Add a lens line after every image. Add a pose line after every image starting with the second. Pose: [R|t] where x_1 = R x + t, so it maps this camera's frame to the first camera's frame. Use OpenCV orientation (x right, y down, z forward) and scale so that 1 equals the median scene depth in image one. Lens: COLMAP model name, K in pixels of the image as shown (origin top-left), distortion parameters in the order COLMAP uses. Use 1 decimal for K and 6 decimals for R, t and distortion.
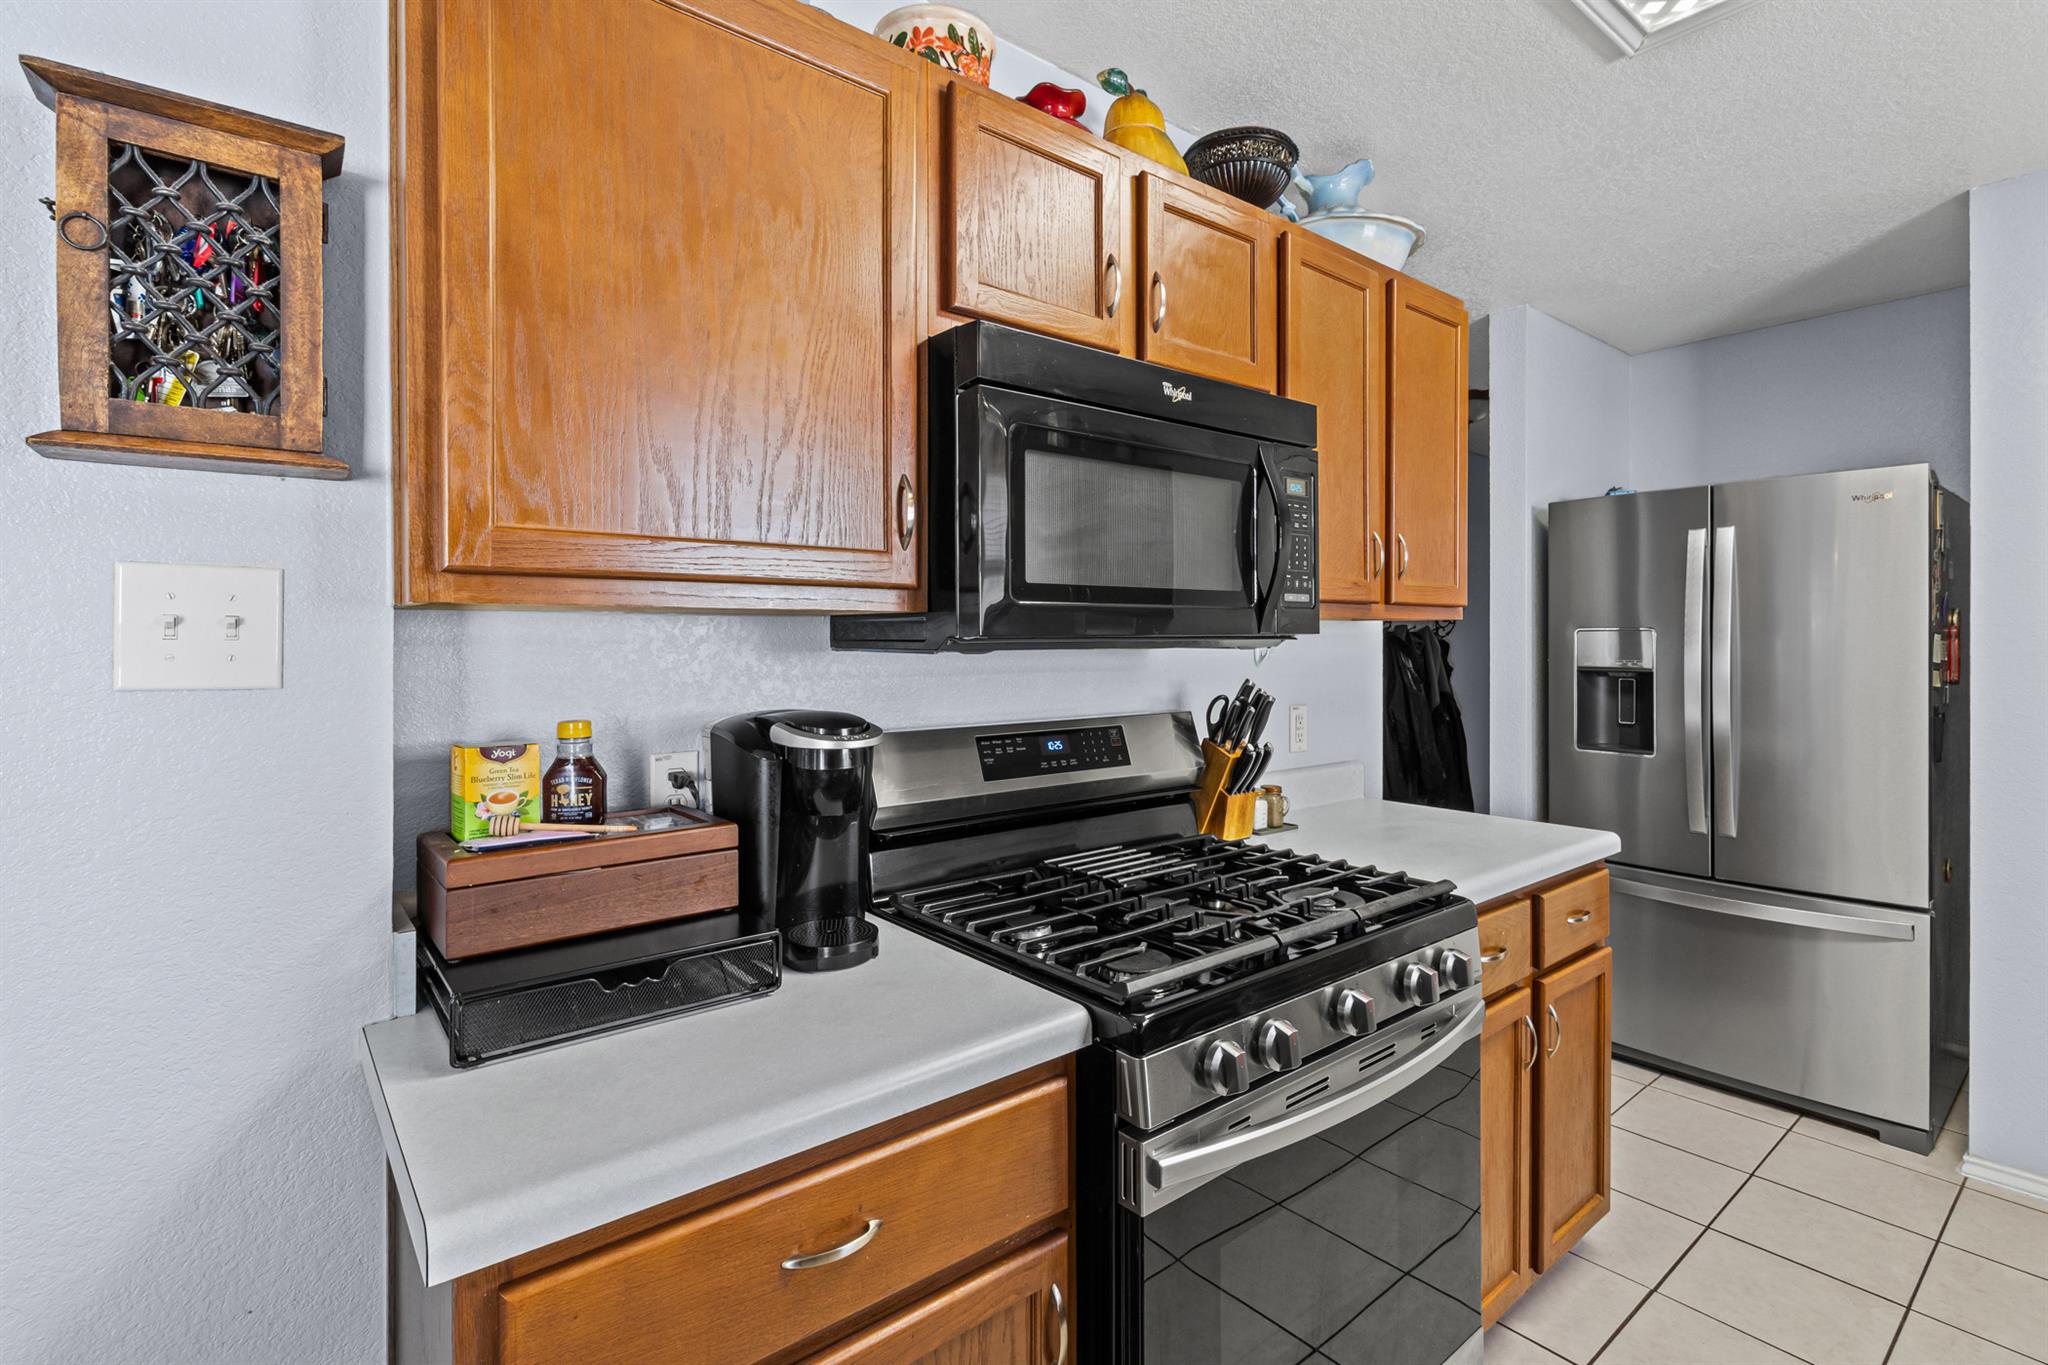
lens RADIAL K [[950.5, 0, 1034.0], [0, 950.5, 645.5], [0, 0, 1]] dist [0.002498, 0.000699]
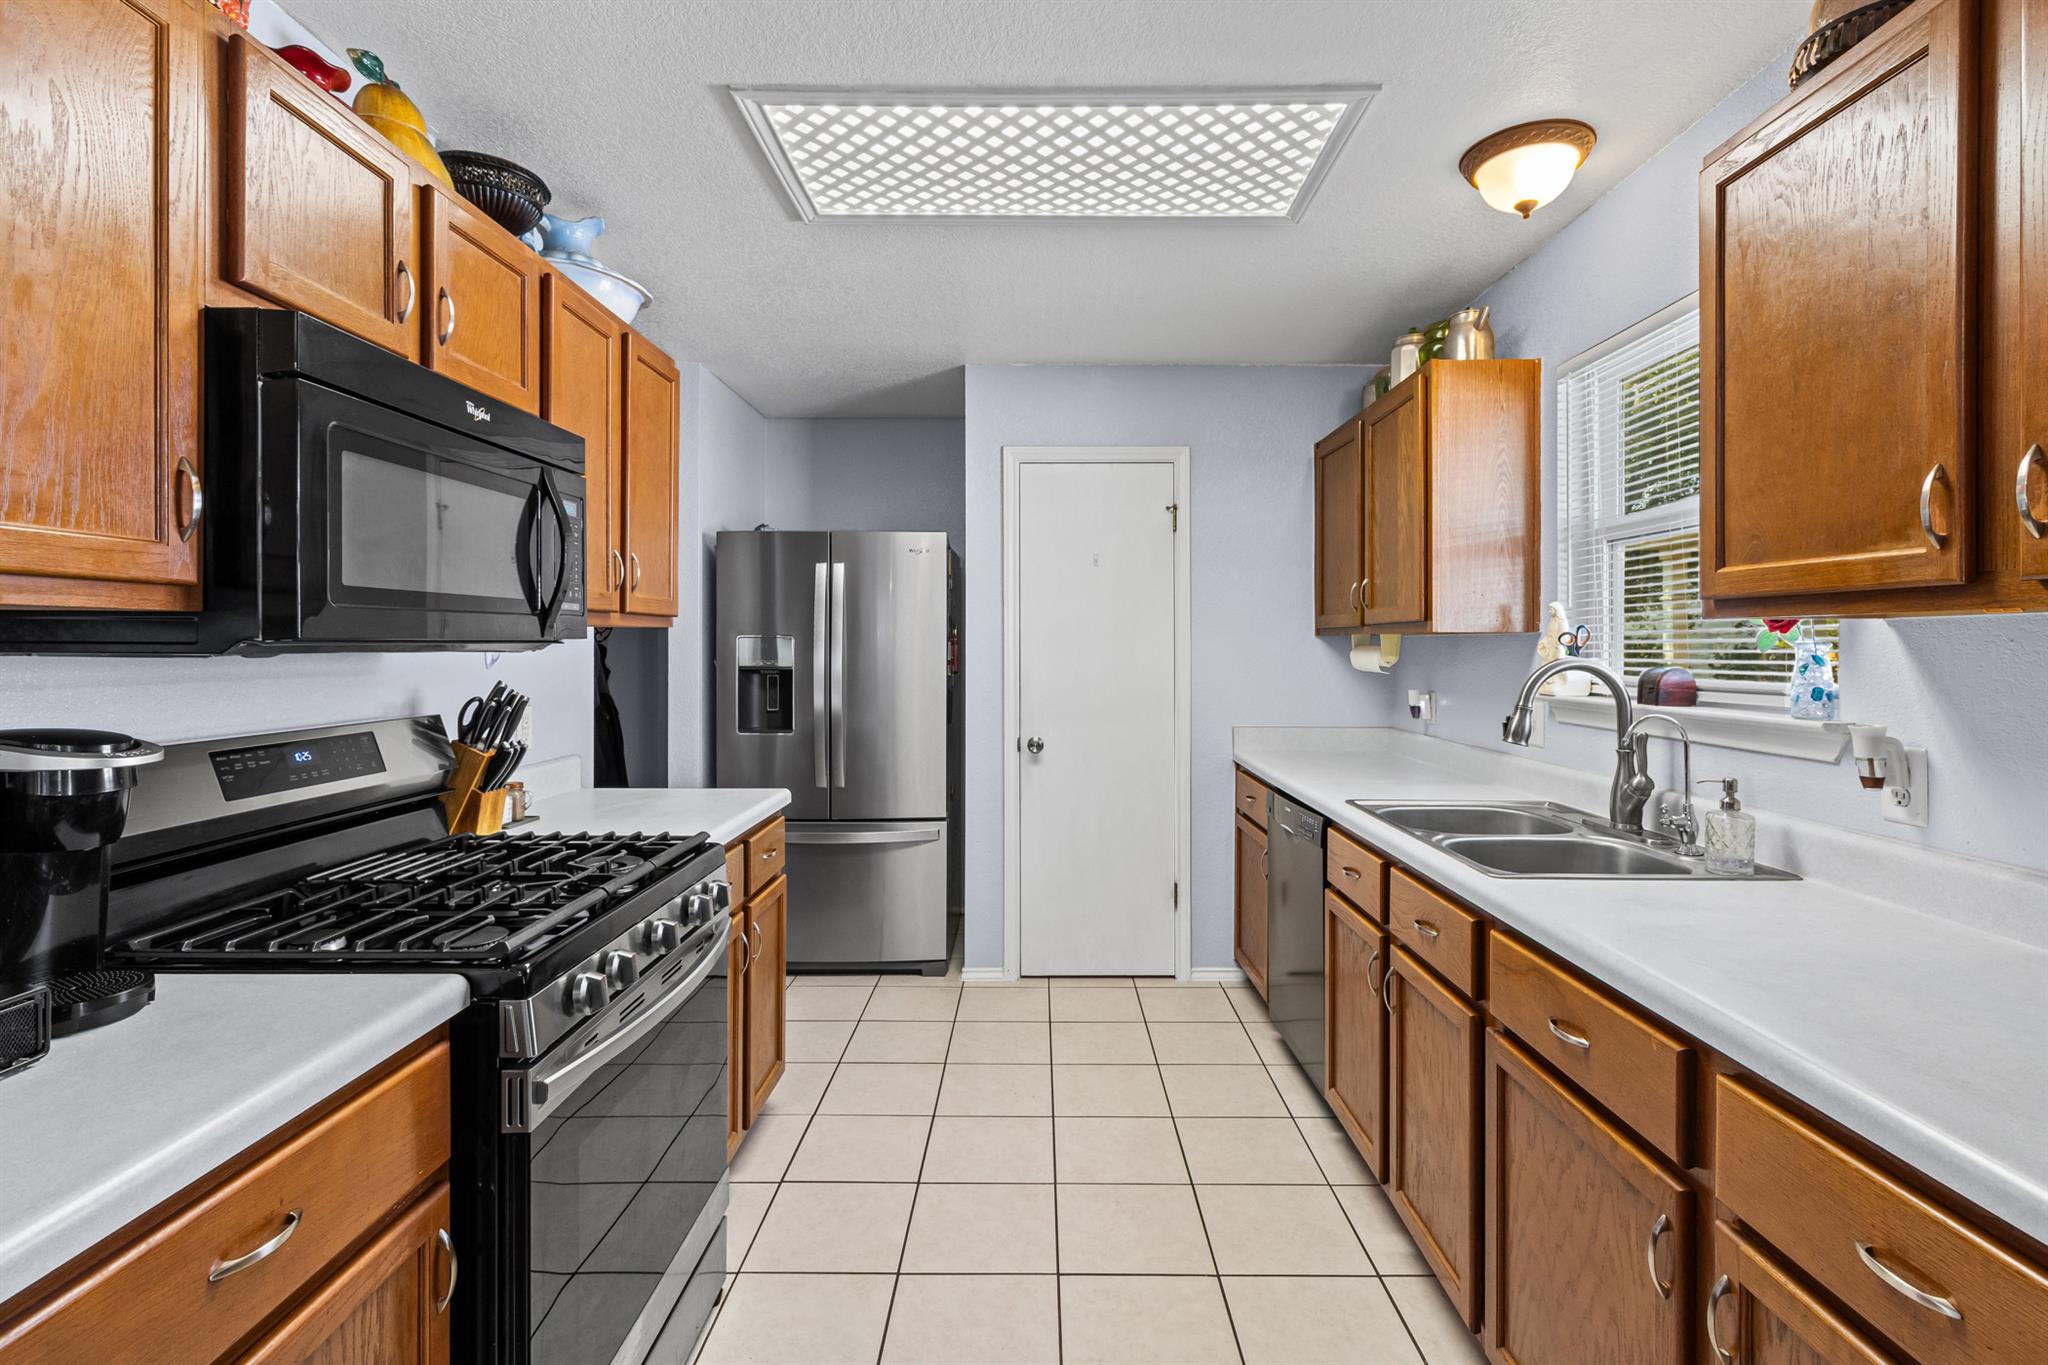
lens RADIAL K [[950.5, 0, 1032.5], [0, 950.5, 649.9], [0, 0, 1]] dist [0.002498, 0.000699]
pose [[0.636467, -0.000810, 0.771304, -0.233333], [0.000917, 1.000000, 0.000294, 0.001342], [-0.771304, 0.000520, 0.636467, -0.135582]]
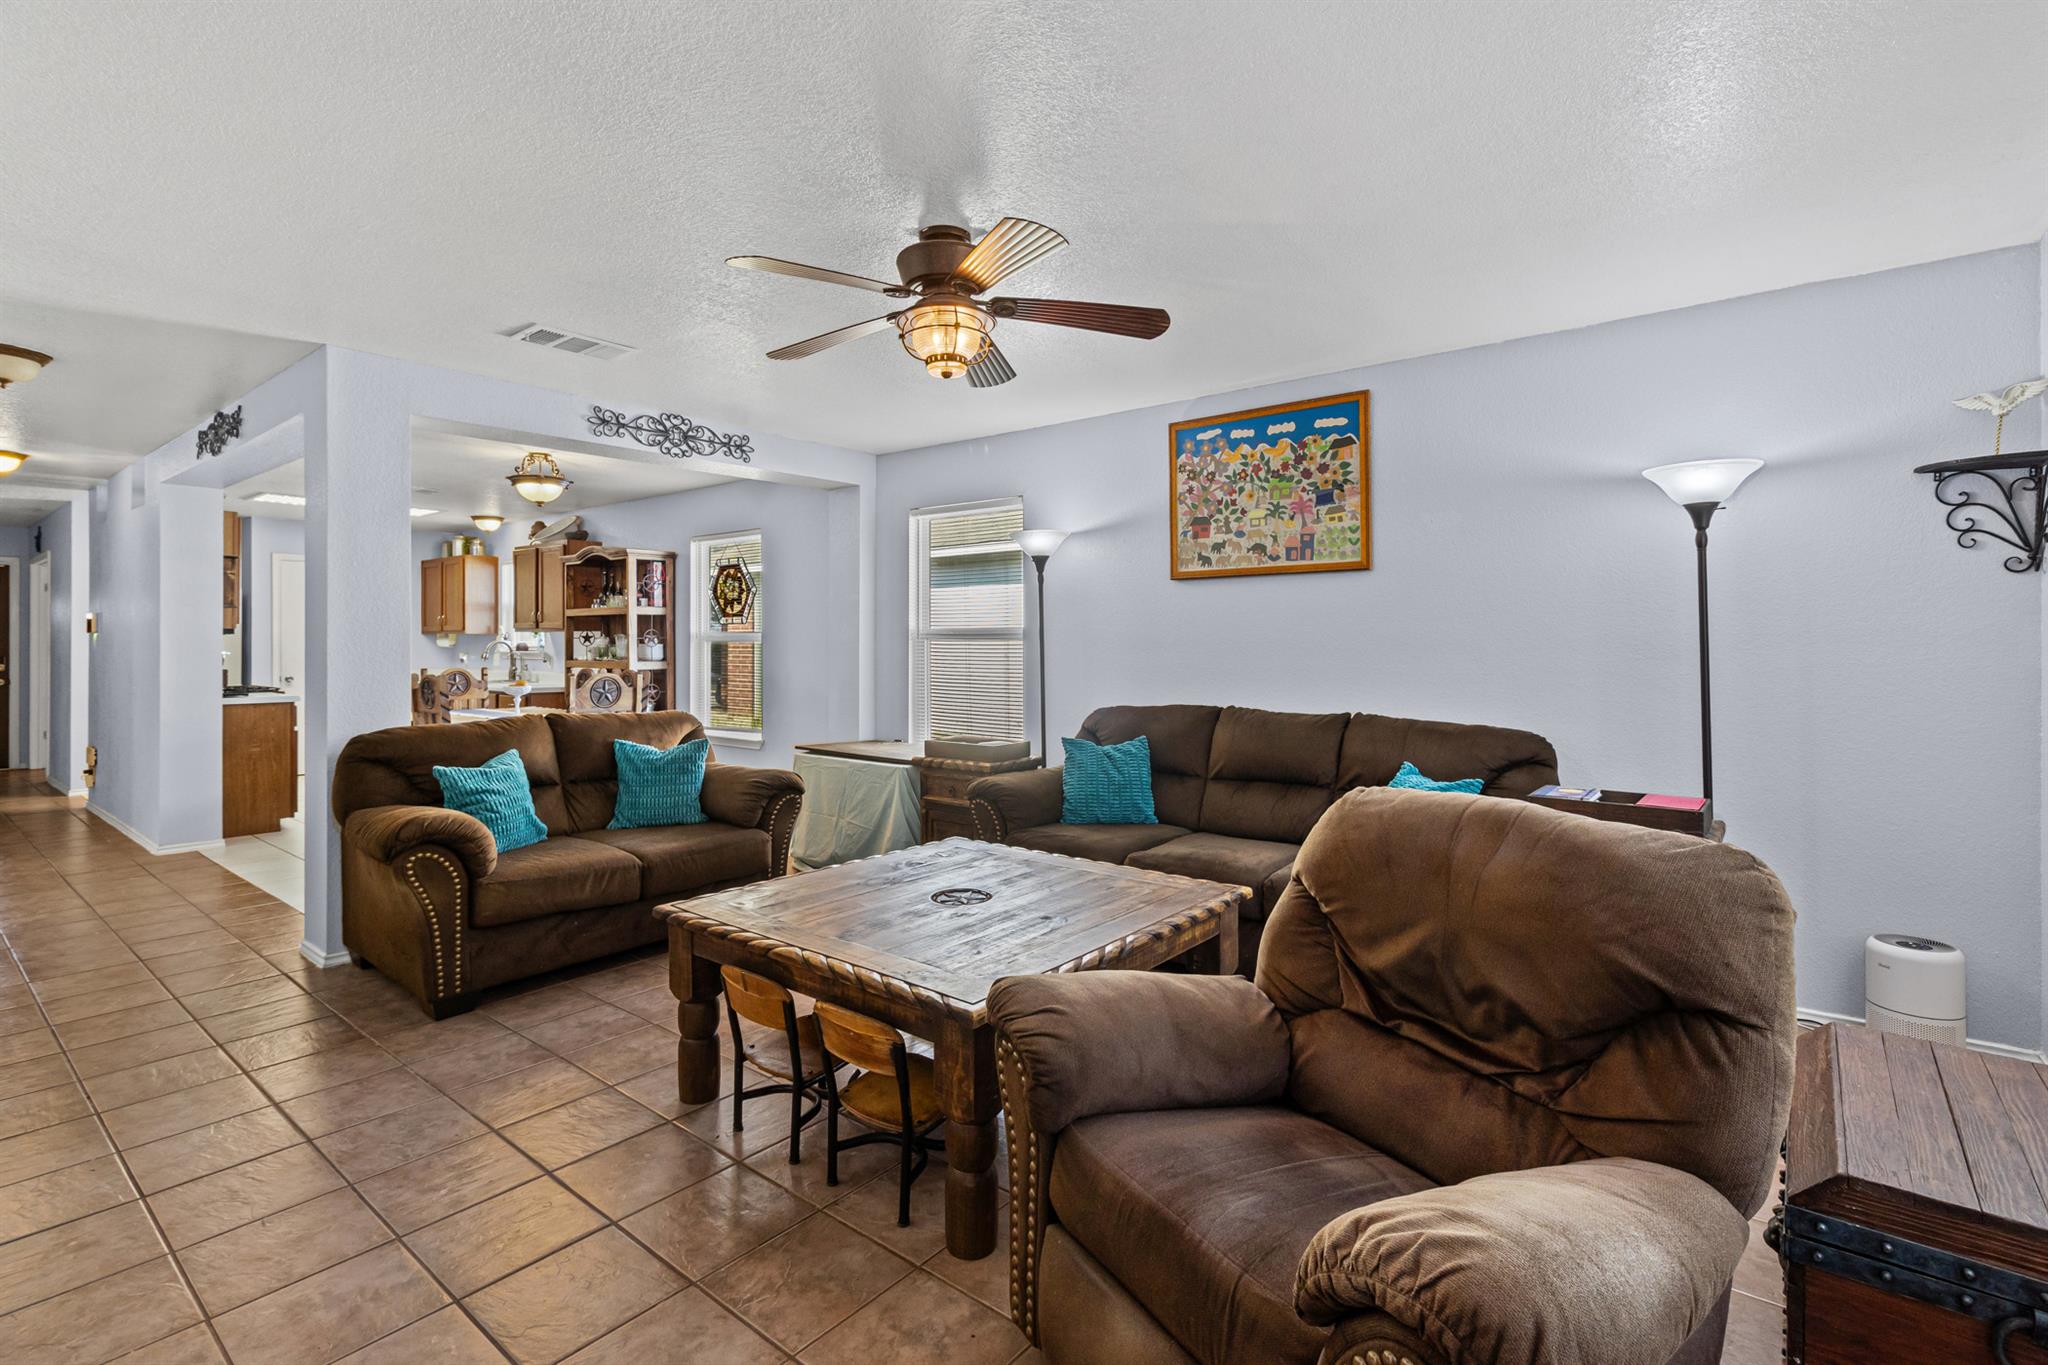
lens RADIAL K [[950.5, 0, 1026.6], [0, 950.5, 633.6], [0, 0, 1]] dist [0.002498, 0.000699]
pose [[-0.204421, 0.012966, 0.978797, -4.279794], [0.004487, 0.999914, -0.012309, 0.050218], [-0.978873, 0.001875, -0.204462, -1.568771]]
